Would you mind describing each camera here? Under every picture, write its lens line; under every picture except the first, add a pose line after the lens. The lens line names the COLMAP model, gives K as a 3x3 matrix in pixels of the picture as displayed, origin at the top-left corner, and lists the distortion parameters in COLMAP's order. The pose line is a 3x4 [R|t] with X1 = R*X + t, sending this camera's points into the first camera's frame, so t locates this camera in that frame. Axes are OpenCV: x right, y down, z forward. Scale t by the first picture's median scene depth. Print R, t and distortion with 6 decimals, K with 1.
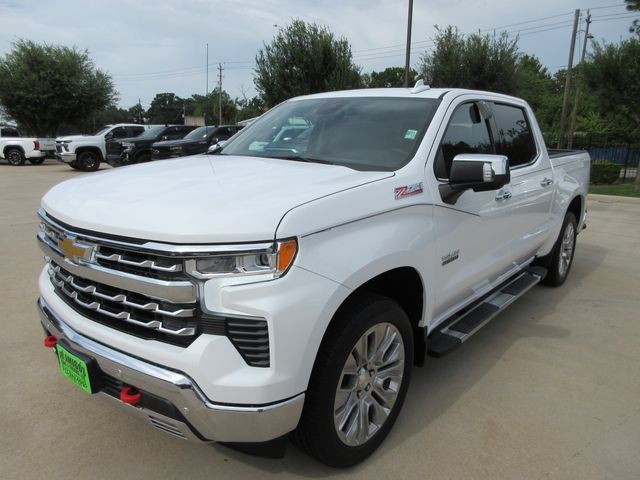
lens RADIAL K [[479.9, 0, 320.0], [0, 479.9, 240.0], [0, 0, 1]] dist [-0.003985, 0.008245]
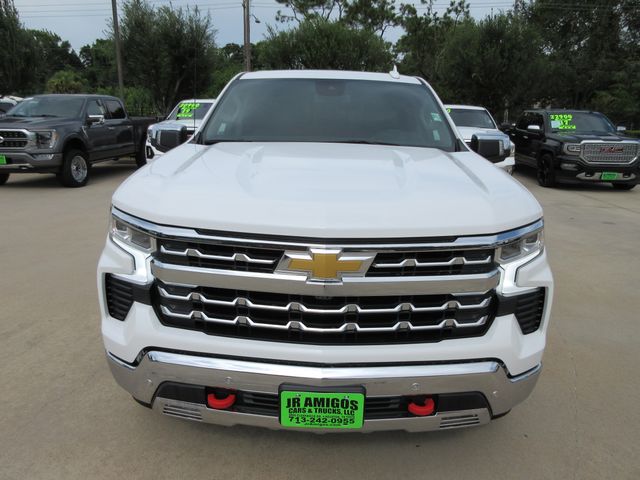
lens RADIAL K [[479.9, 0, 320.0], [0, 479.9, 240.0], [0, 0, 1]] dist [-0.003985, 0.008245]
pose [[0.786799, -0.158612, 0.596481, -0.093908], [0.128427, 0.987335, 0.093142, -0.009567], [-0.603701, 0.003320, 0.797204, 0.033313]]
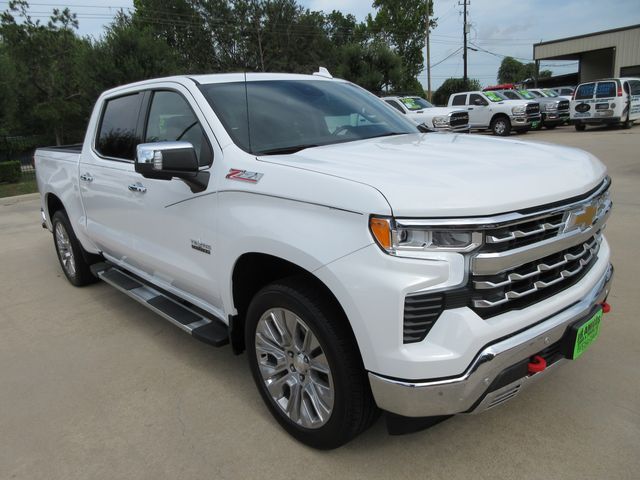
lens RADIAL K [[479.9, 0, 320.0], [0, 479.9, 240.0], [0, 0, 1]] dist [-0.003985, 0.008245]
pose [[0.151647, -0.275637, 0.949225, -0.147350], [0.286133, 0.931455, 0.224765, -0.030205], [-0.946114, 0.237520, 0.220121, 0.122861]]
